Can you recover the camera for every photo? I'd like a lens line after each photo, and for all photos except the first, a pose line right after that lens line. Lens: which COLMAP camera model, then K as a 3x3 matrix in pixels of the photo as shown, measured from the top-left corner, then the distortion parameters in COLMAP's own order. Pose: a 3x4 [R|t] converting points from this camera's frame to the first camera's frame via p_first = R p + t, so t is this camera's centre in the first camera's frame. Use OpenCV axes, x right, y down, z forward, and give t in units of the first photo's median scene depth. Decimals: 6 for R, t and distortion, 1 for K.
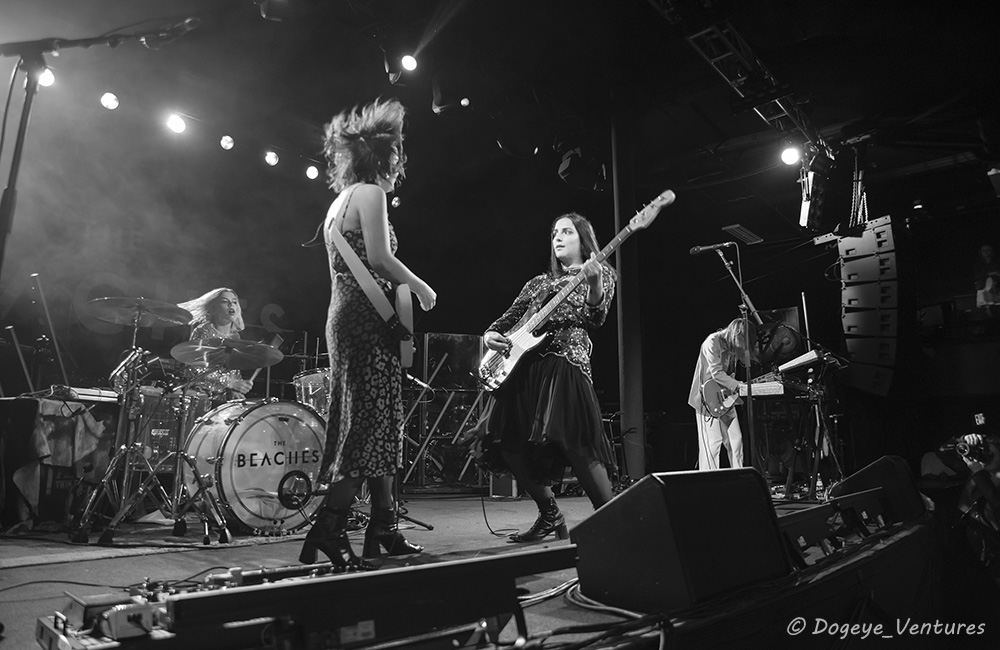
lens RADIAL K [[673.5, 0, 505.1], [0, 673.5, 320.1], [0, 0, 1]] dist [-0.105059, 0.082112]
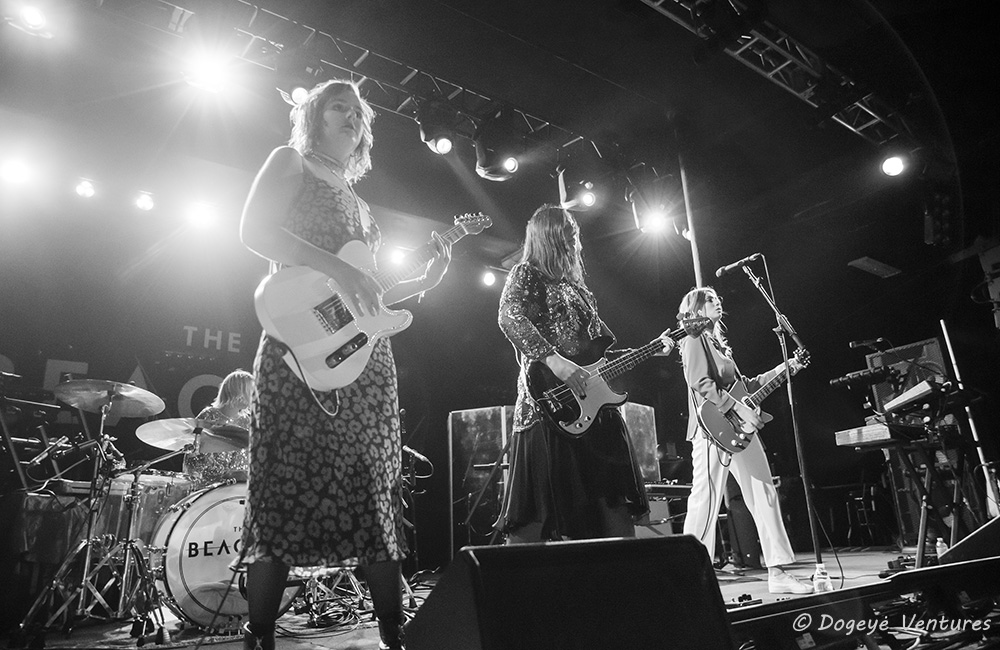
lens RADIAL K [[673.5, 0, 505.1], [0, 673.5, 320.1], [0, 0, 1]] dist [-0.105059, 0.082112]
pose [[0.970462, -0.113091, -0.213107, 0.229521], [0.086993, 0.987936, -0.128118, 0.046515], [0.225025, 0.105794, 0.968592, 0.162696]]
